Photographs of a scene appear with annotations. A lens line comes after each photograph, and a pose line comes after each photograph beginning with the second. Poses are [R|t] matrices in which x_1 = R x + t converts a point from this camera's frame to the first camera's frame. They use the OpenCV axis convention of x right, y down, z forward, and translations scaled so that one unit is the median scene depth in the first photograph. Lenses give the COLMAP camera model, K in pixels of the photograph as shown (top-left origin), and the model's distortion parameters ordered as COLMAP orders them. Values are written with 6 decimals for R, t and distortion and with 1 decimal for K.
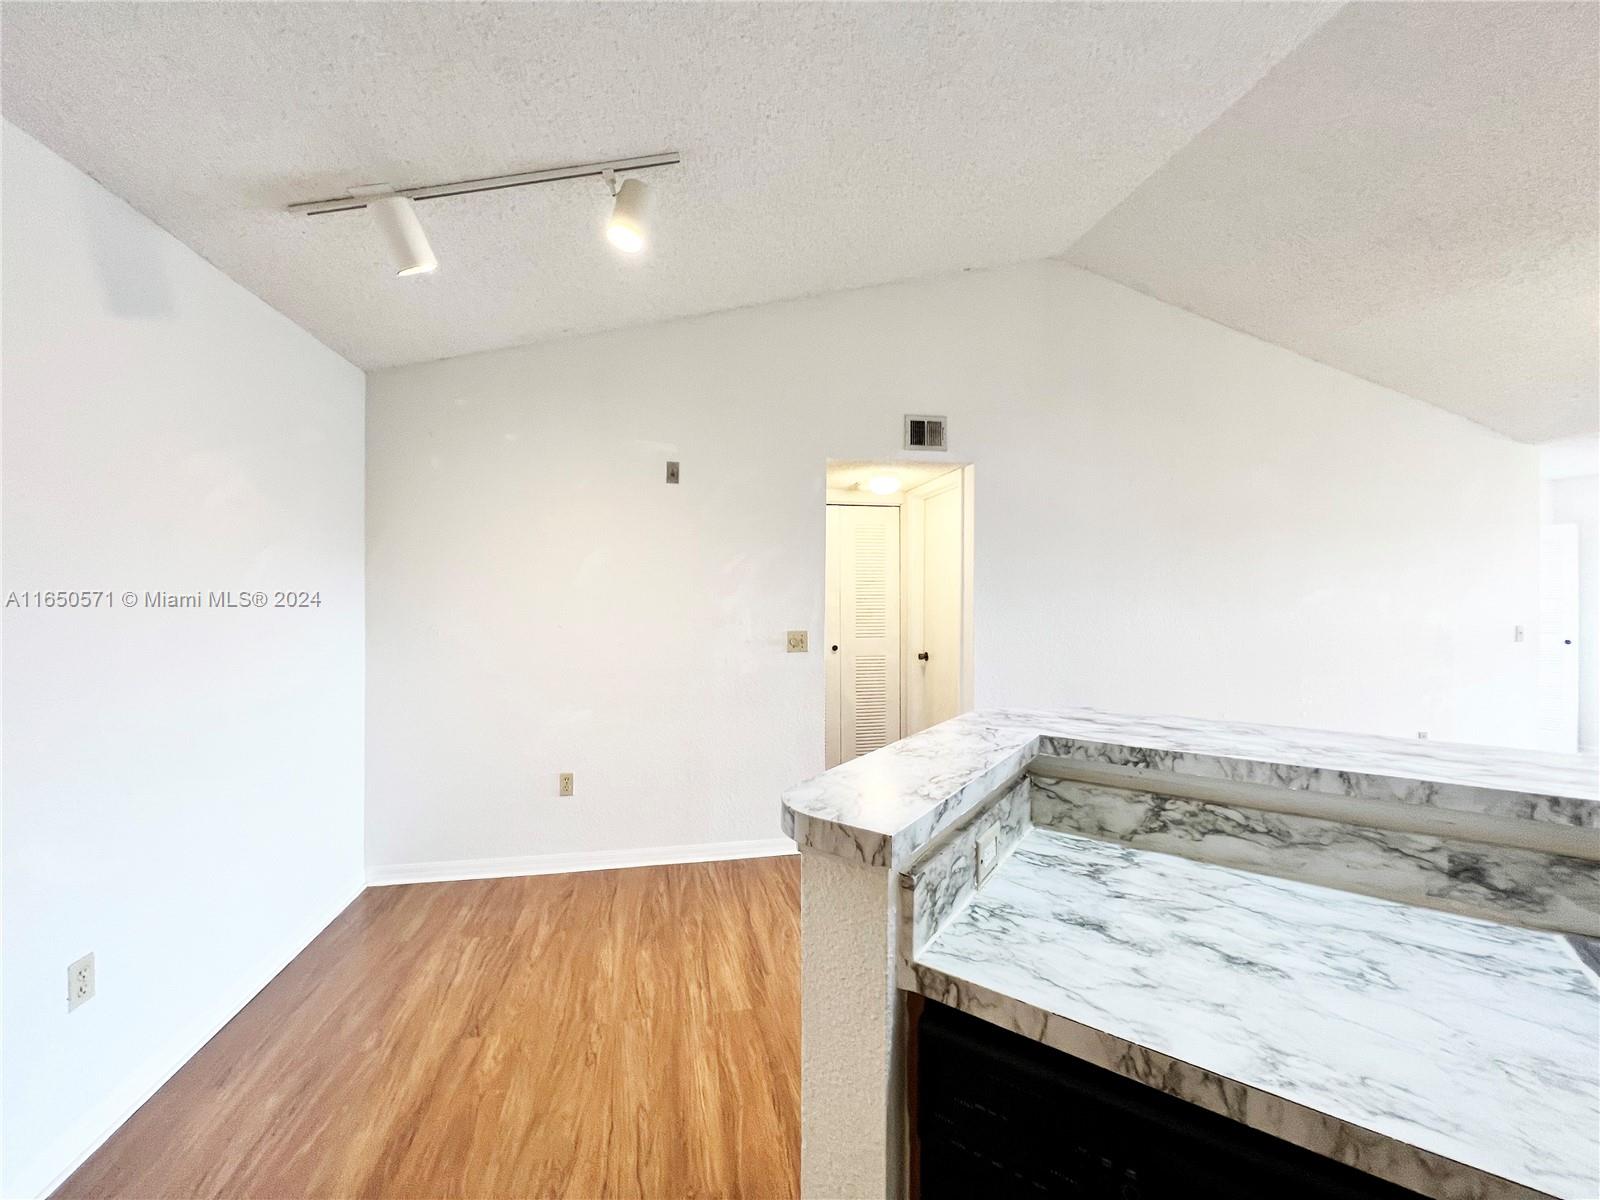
lens RADIAL K [[641.6, 0, 799.0], [0, 641.6, 592.9], [0, 0, 1]] dist [-0.003579, 0.001208]
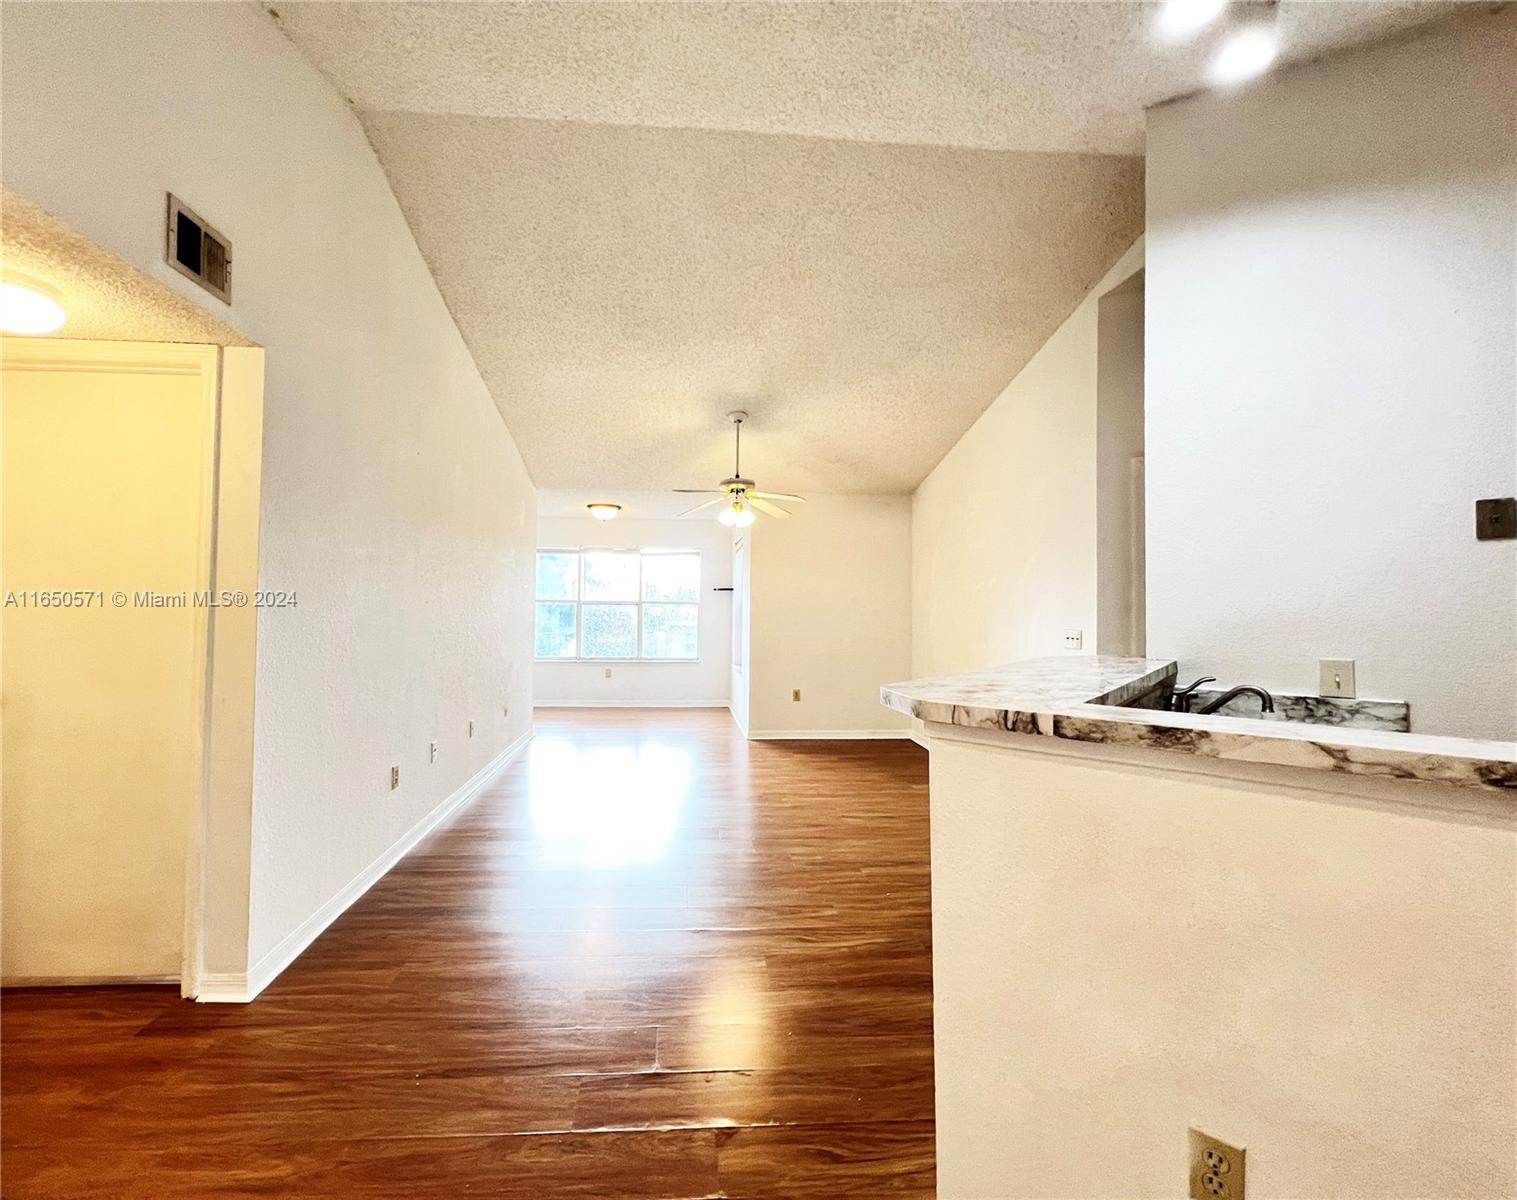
lens RADIAL K [[640.3, 0, 712.6], [0, 640.3, 591.5], [0, 0, 1]] dist [0.002470, -0.000052]
pose [[0.134032, 0.023720, 0.990693, -0.382456], [-0.013132, 0.999668, -0.022159, 0.043315], [-0.990890, -0.010040, 0.134299, 0.793723]]
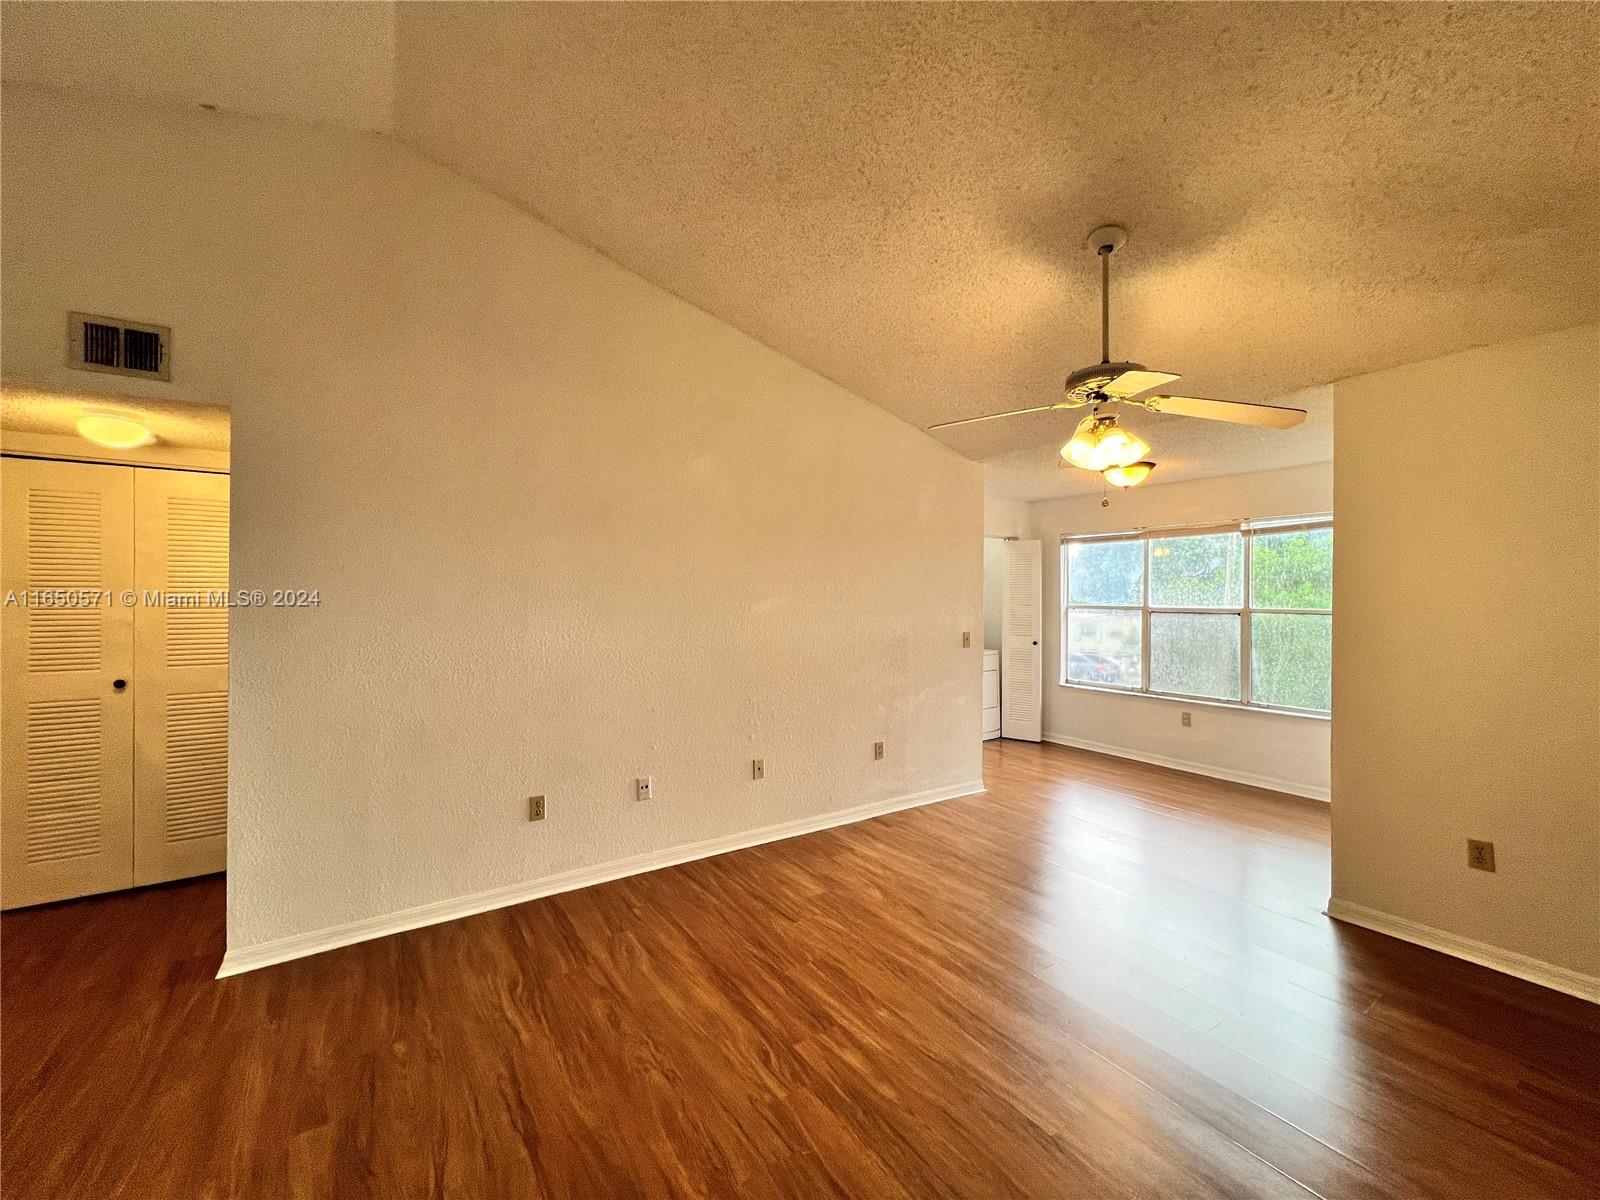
lens RADIAL K [[641.6, 0, 797.0], [0, 641.6, 594.2], [0, 0, 1]] dist [-0.003579, 0.001208]
pose [[0.922468, 0.005451, 0.386036, 0.862566], [-0.005455, 0.999985, -0.001085, -0.016457], [-0.386036, -0.001105, 0.922483, 0.253907]]
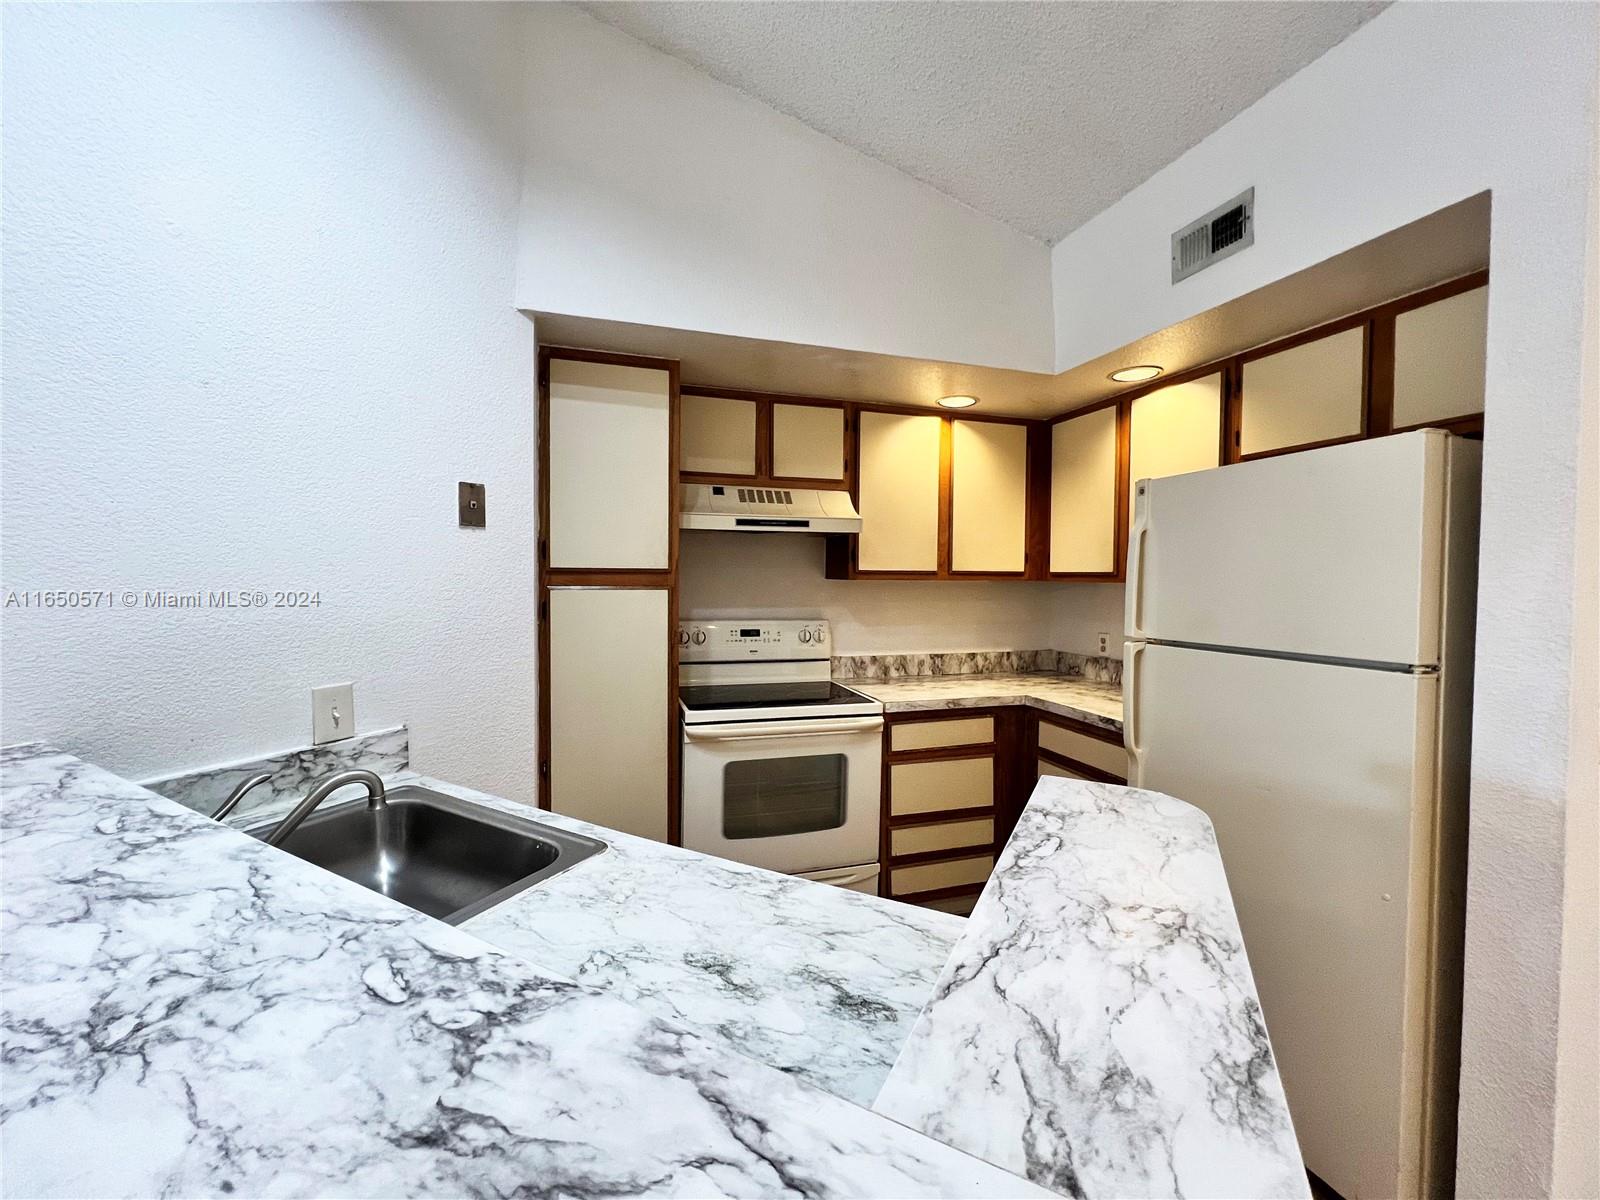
lens RADIAL K [[641.6, 0, 794.8], [0, 641.6, 595.5], [0, 0, 1]] dist [-0.003579, 0.001208]
pose [[-0.994893, -0.007330, -0.100666, 0.243332], [-0.010816, 0.999359, 0.034121, -0.005299], [0.100351, 0.035035, -0.994335, 0.702155]]
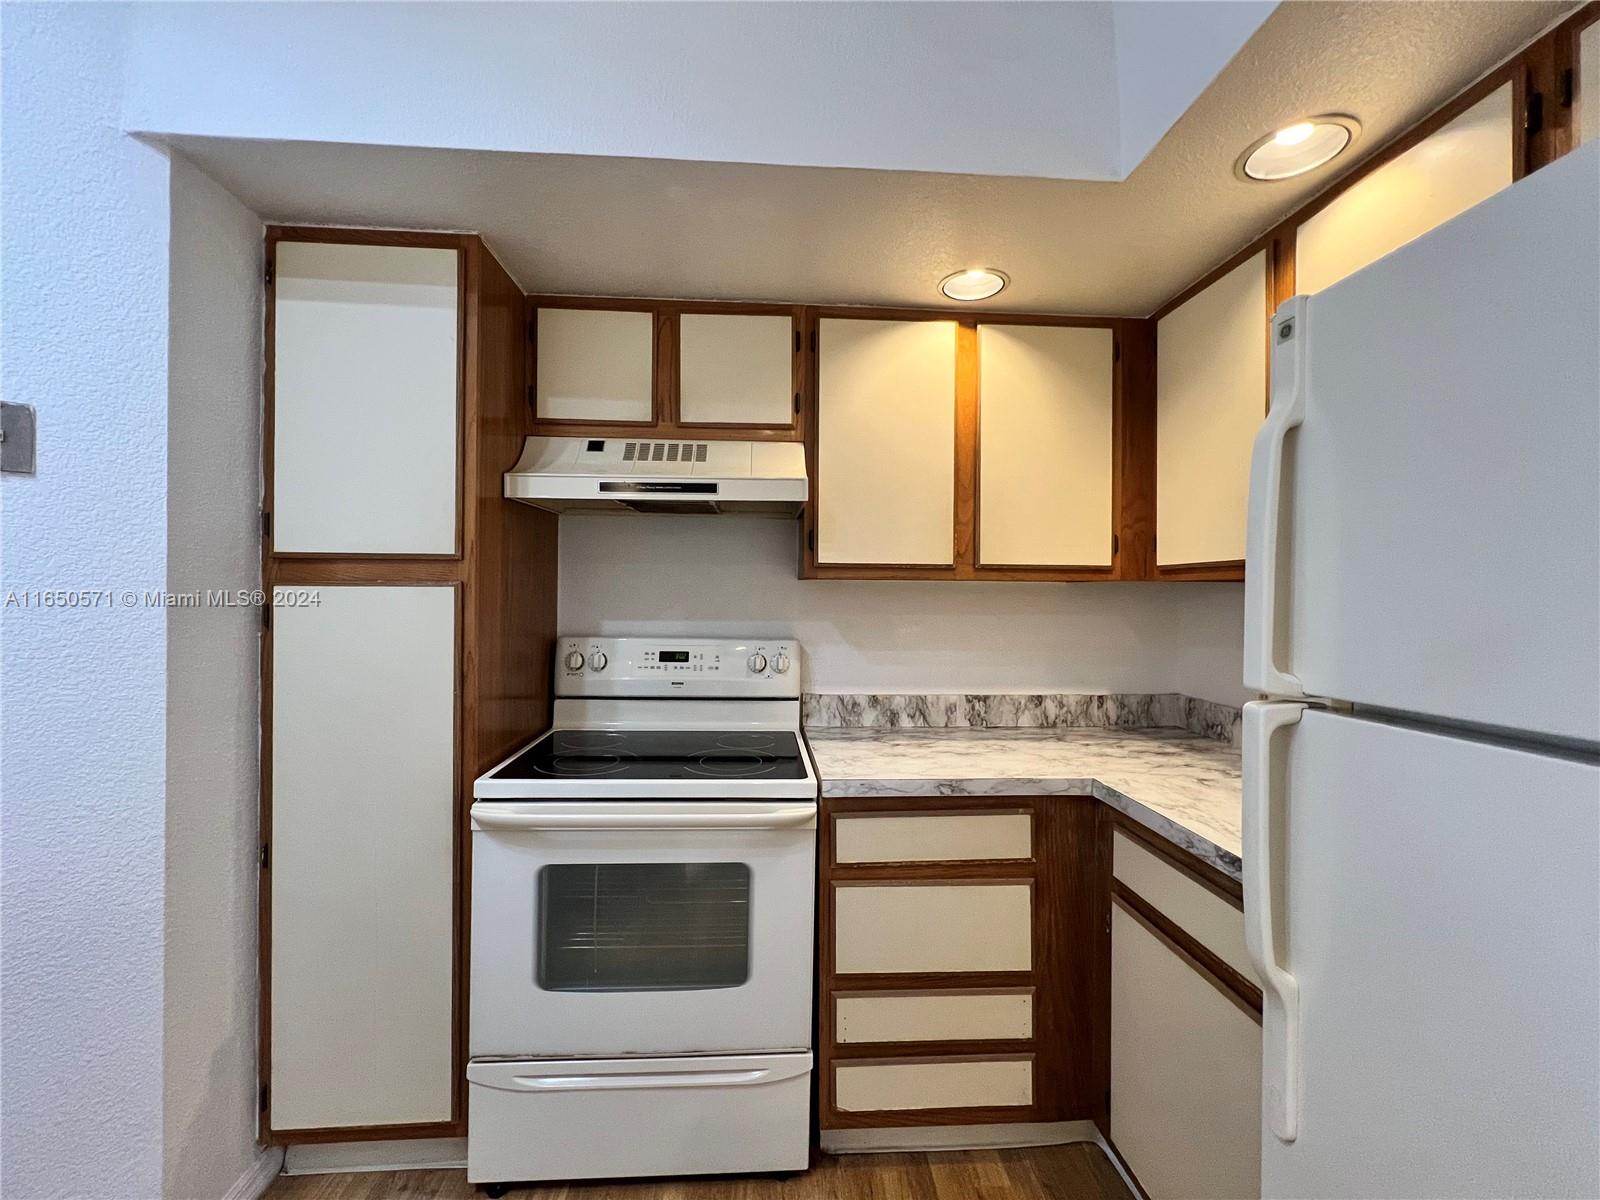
lens RADIAL K [[641.6, 0, 796.4], [0, 641.6, 595.0], [0, 0, 1]] dist [-0.003579, 0.001208]
pose [[-0.990043, -0.010857, 0.140347, -0.071496], [-0.010590, 0.999940, 0.002650, 0.023123], [-0.140367, 0.001138, -0.990099, 0.298384]]
